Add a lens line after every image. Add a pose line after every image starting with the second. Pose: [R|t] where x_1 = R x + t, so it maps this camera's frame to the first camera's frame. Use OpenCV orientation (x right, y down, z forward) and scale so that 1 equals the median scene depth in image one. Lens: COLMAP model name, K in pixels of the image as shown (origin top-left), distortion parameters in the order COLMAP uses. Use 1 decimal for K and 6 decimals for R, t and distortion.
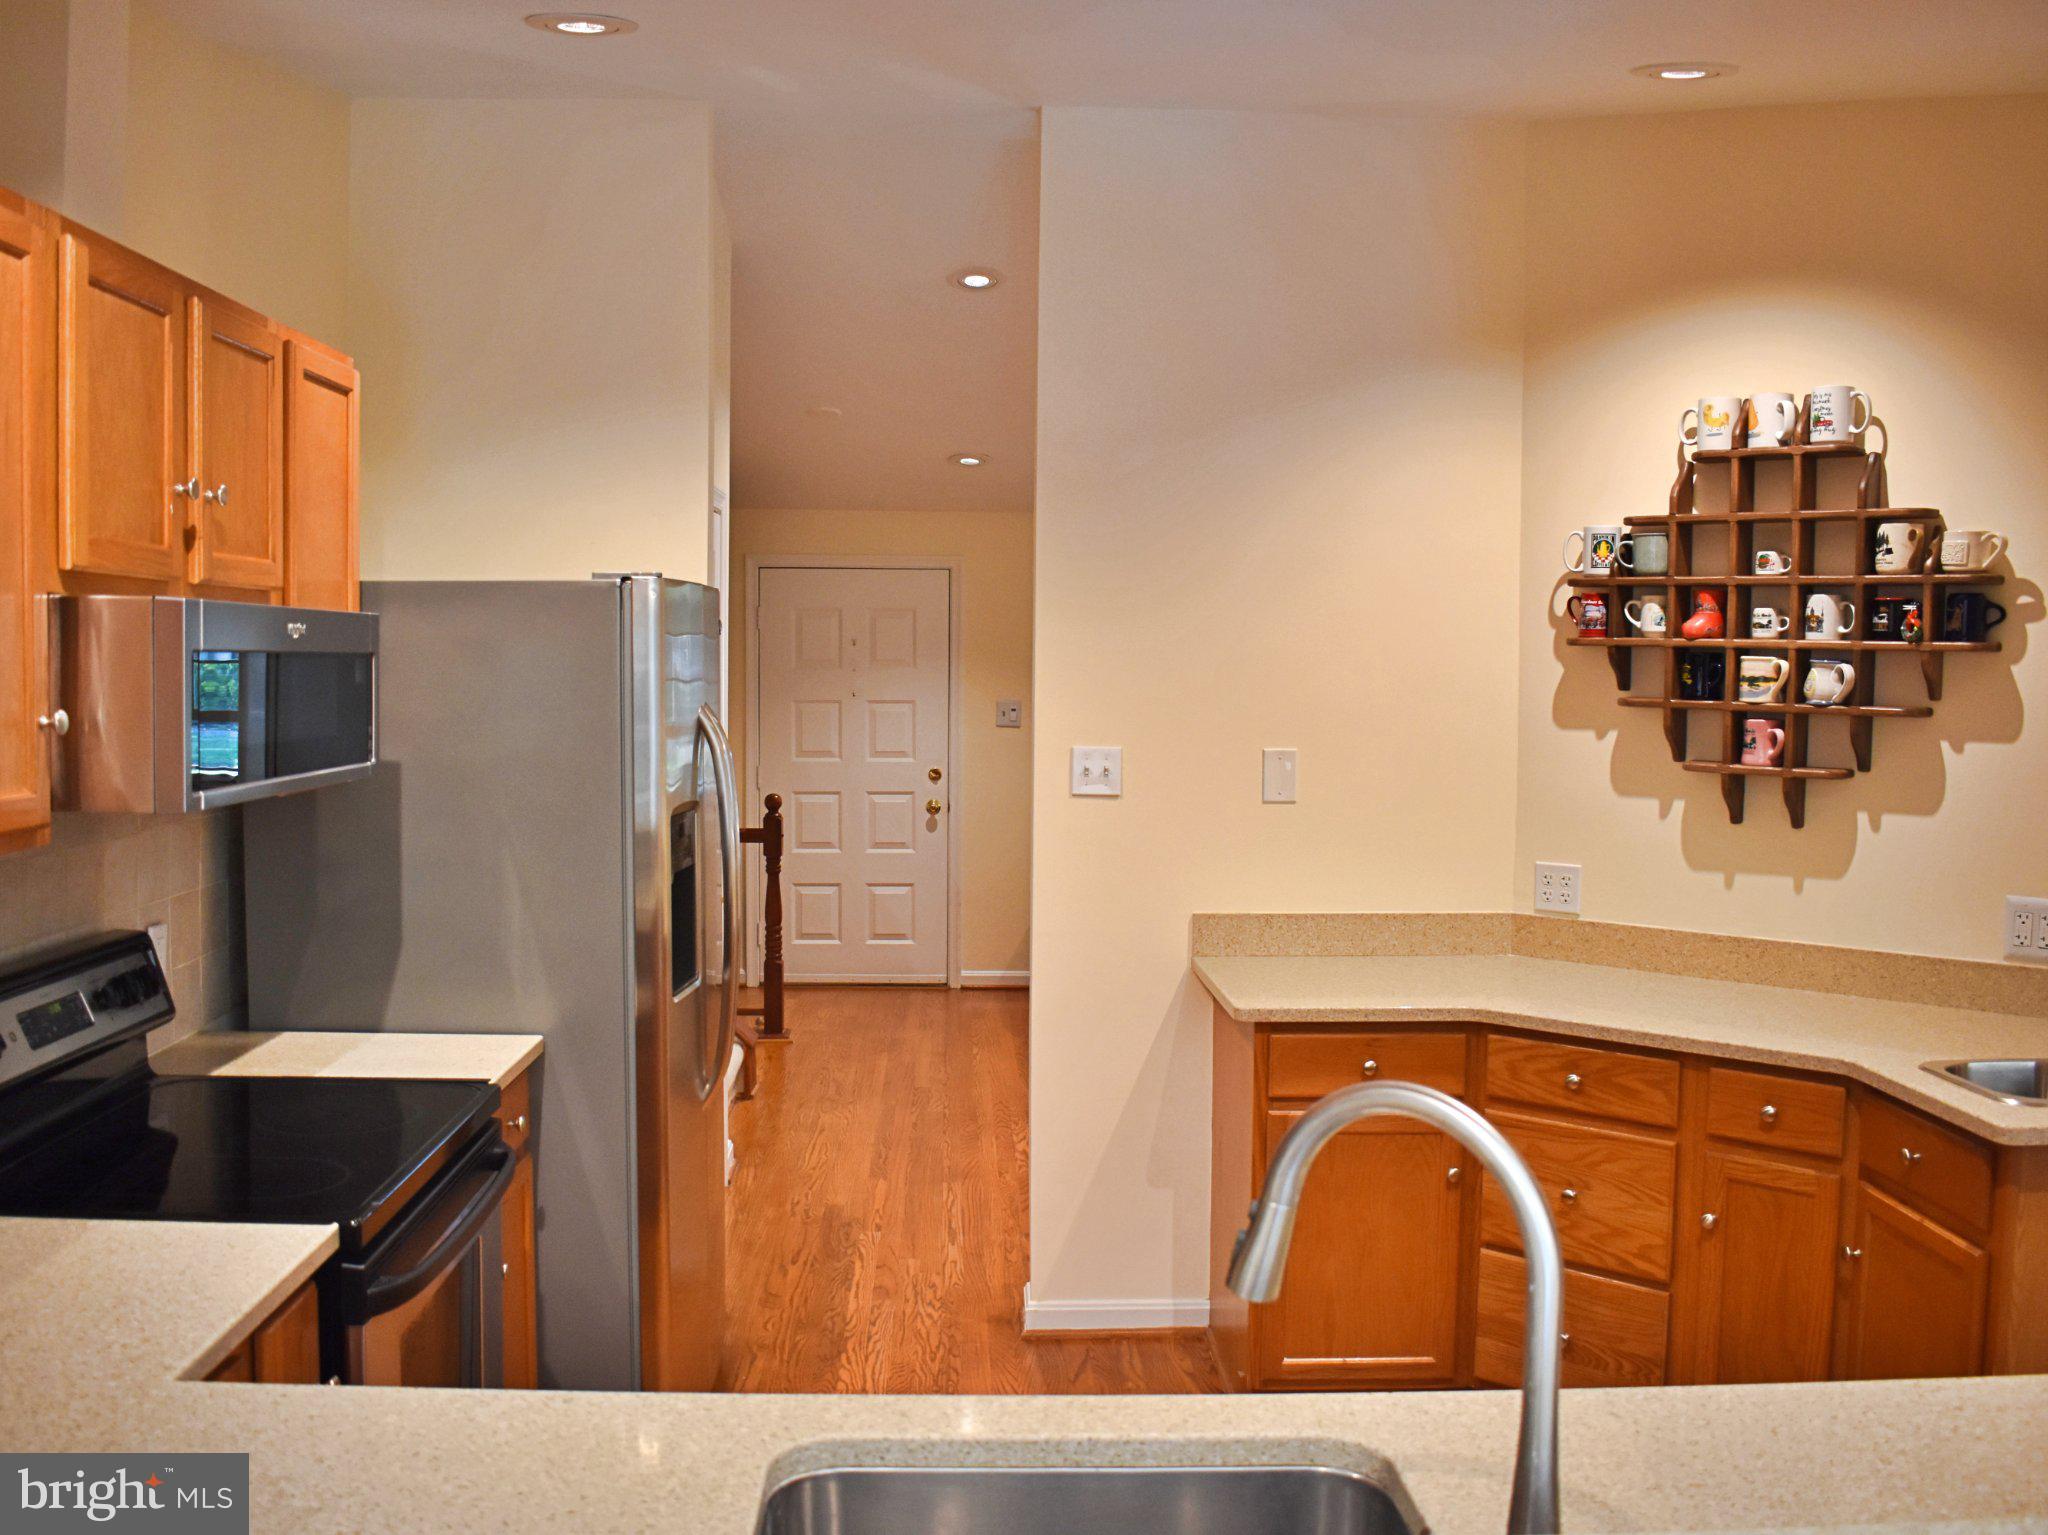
lens RADIAL K [[1825.1, 0, 1024.1], [0, 1825.1, 773.4], [0, 0, 1]] dist [-0.082149, 0.009457]
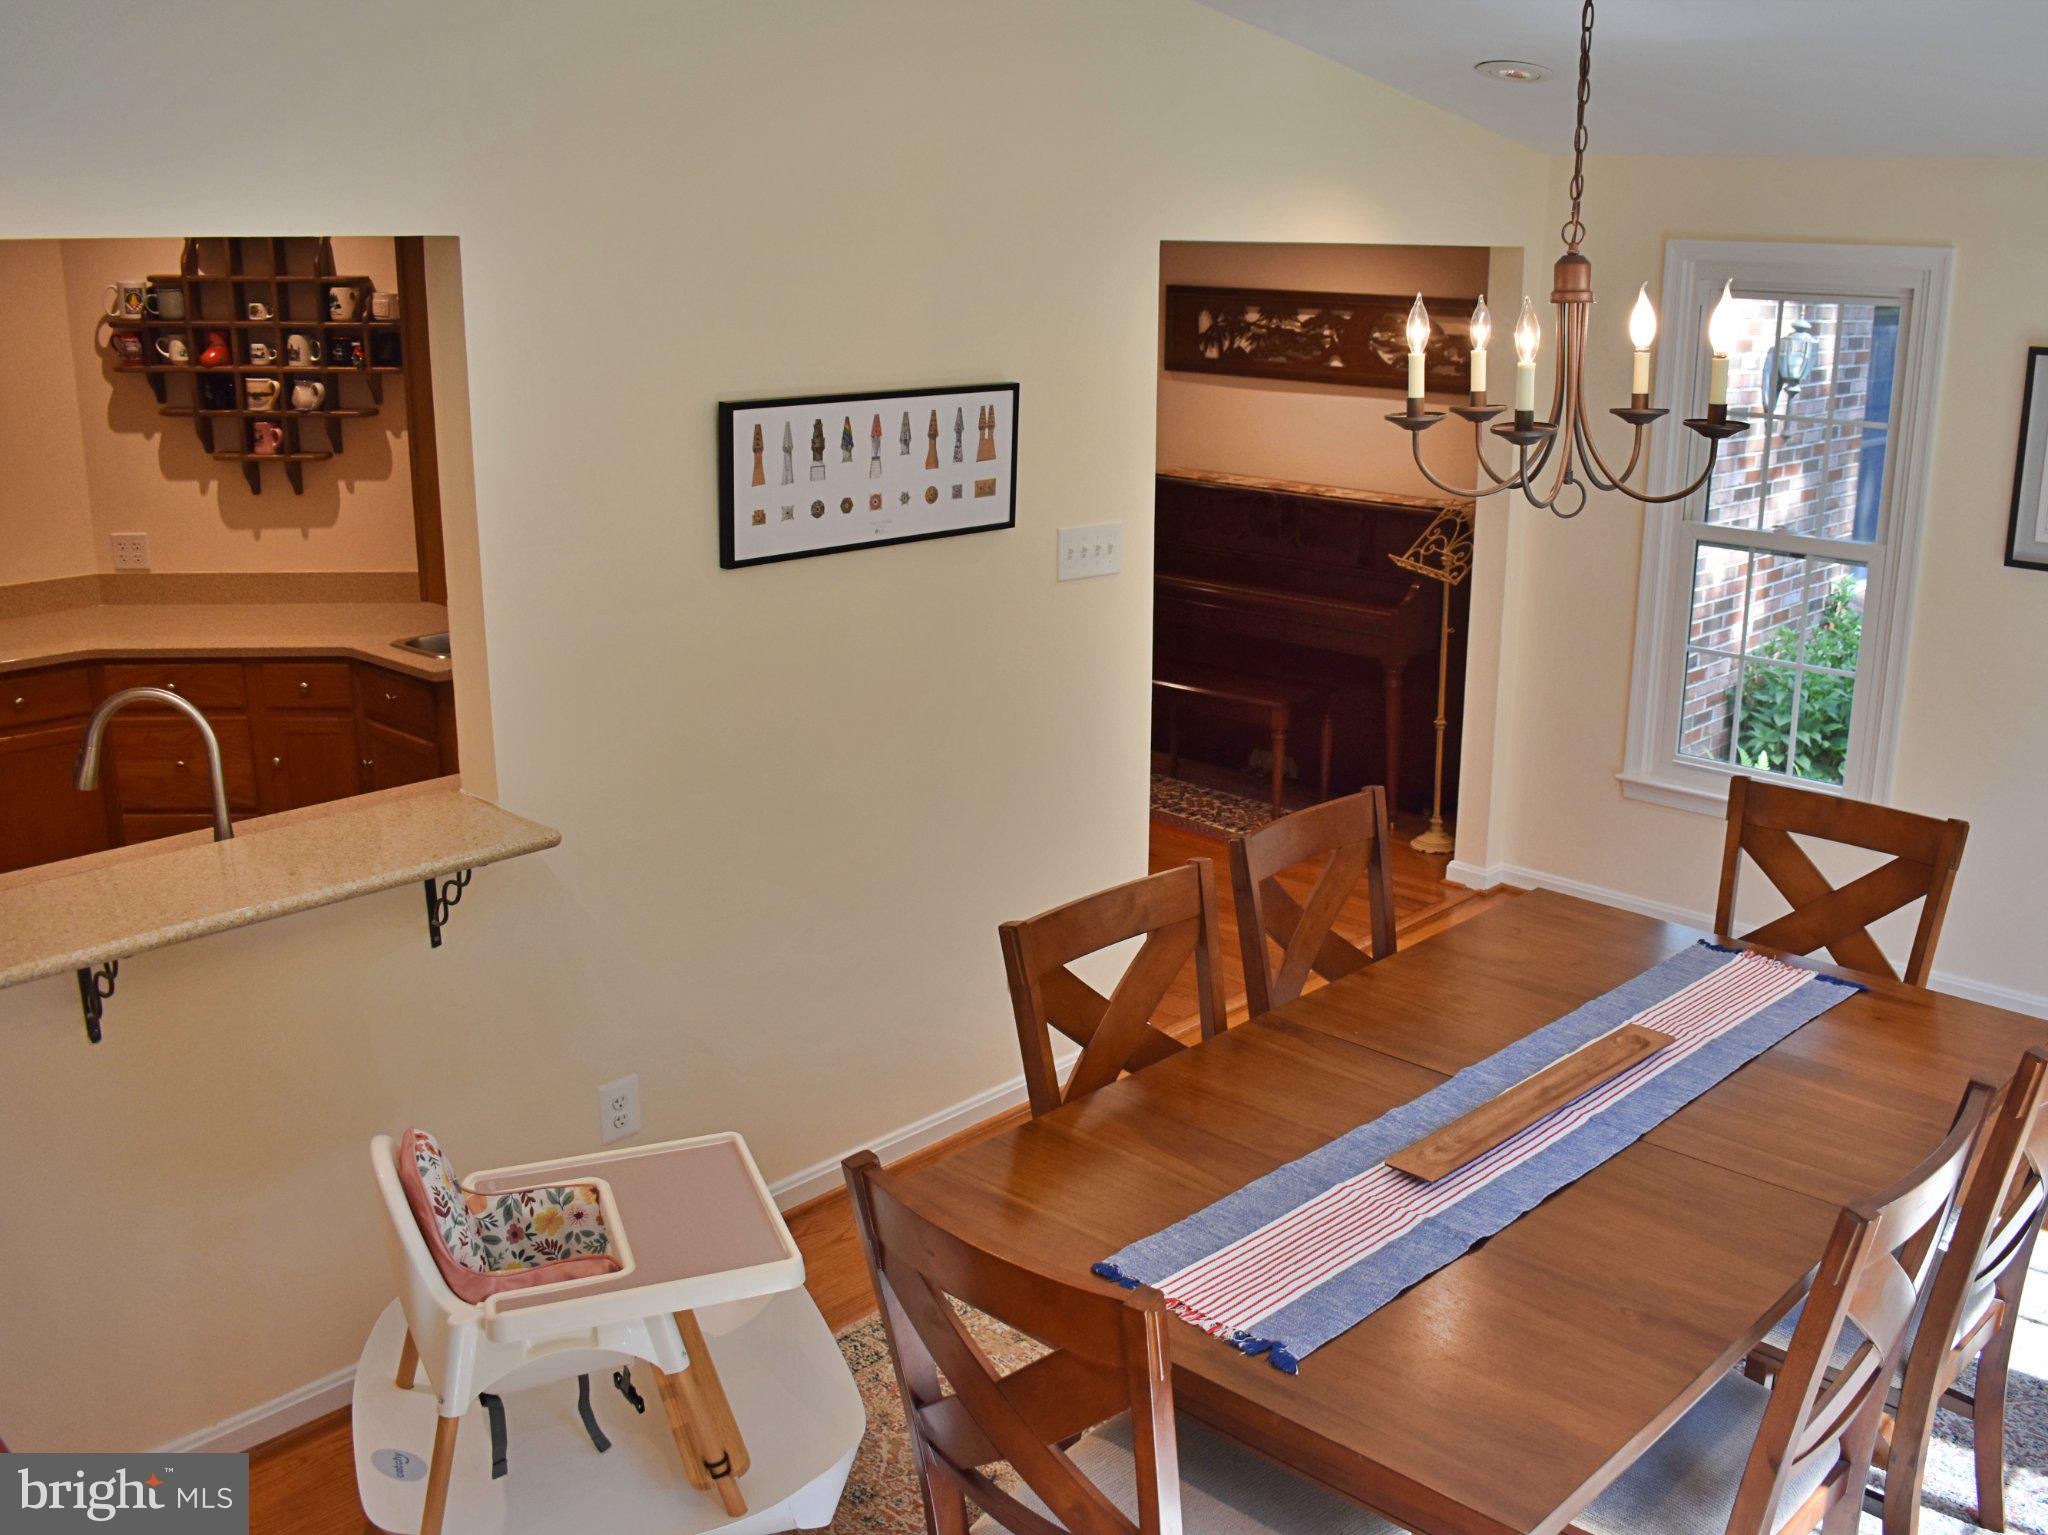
lens RADIAL K [[1985.1, 0, 1028.9], [0, 1985.1, 772.6], [0, 0, 1]] dist [-0.048314, 0.000000]
pose [[0.723319, -0.189620, 0.663968, -0.247996], [0.042272, 0.971913, 0.231514, -0.096415], [-0.689219, -0.139391, 0.711019, -0.582193]]
